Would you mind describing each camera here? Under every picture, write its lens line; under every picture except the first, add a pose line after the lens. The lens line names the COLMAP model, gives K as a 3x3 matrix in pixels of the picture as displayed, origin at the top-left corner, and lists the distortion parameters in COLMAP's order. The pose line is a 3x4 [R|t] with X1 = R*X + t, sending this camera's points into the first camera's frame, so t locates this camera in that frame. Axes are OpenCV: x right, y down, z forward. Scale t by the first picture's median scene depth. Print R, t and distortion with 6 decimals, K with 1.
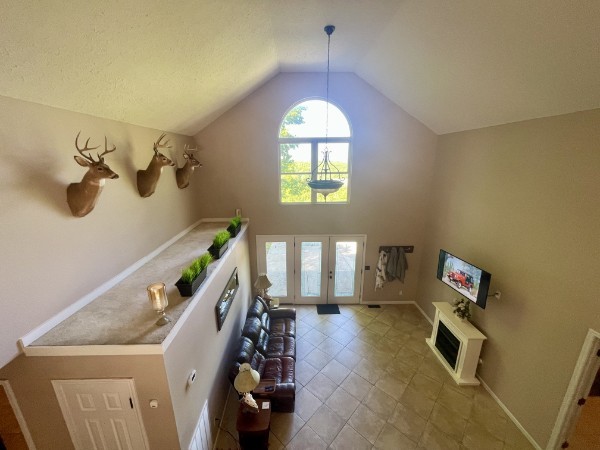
lens RADIAL K [[237.8, 0, 297.2], [0, 237.8, 227.6], [0, 0, 1]] dist [0.000975, 0.000022]
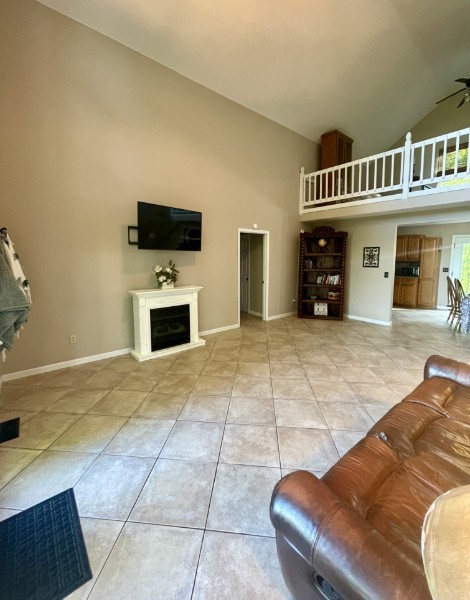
lens RADIAL K [[247.1, 0, 233.6], [0, 247.1, 297.7], [0, 0, 1]] dist [0.002521, 0.000048]
pose [[-0.626831, -0.118112, 0.770151, -0.098617], [0.202068, 0.929981, 0.307088, 0.158367], [-0.752497, 0.348115, -0.559075, 1.061533]]
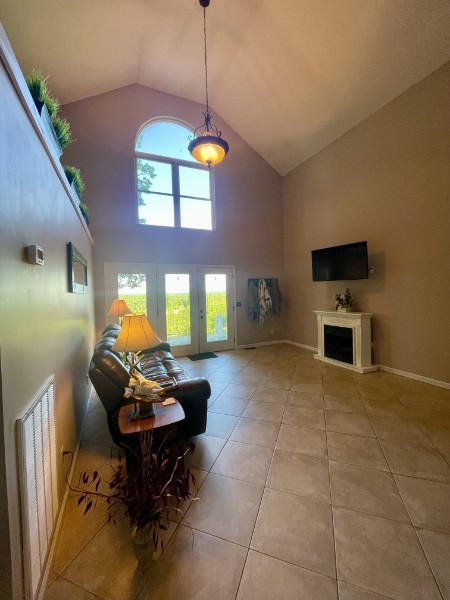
lens RADIAL K [[237.8, 0, 224.1], [0, 237.8, 295.8], [0, 0, 1]] dist [0.000975, 0.000022]
pose [[0.917939, -0.024634, 0.395956, -0.136578], [0.123829, 0.965997, -0.226973, 0.389186], [-0.376900, 0.257378, 0.889777, 0.228612]]
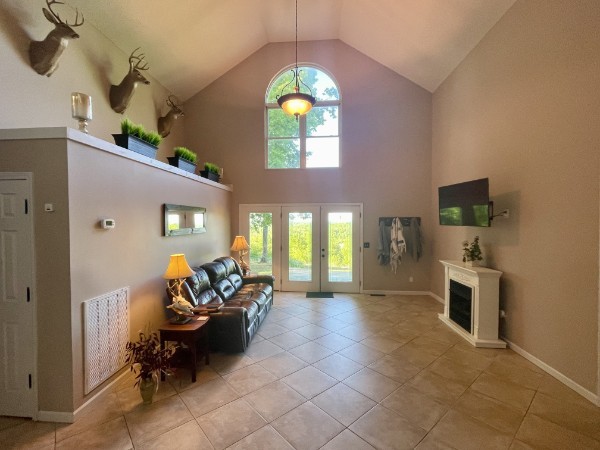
lens RADIAL K [[269.0, 0, 297.5], [0, 269.0, 226.8], [0, 0, 1]] dist [0.000619, -0.000767]
pose [[0.996057, 0.008186, -0.088335, 0.154932], [-0.029467, 0.969729, -0.242400, 0.395331], [0.083677, 0.244047, 0.966147, 0.051988]]
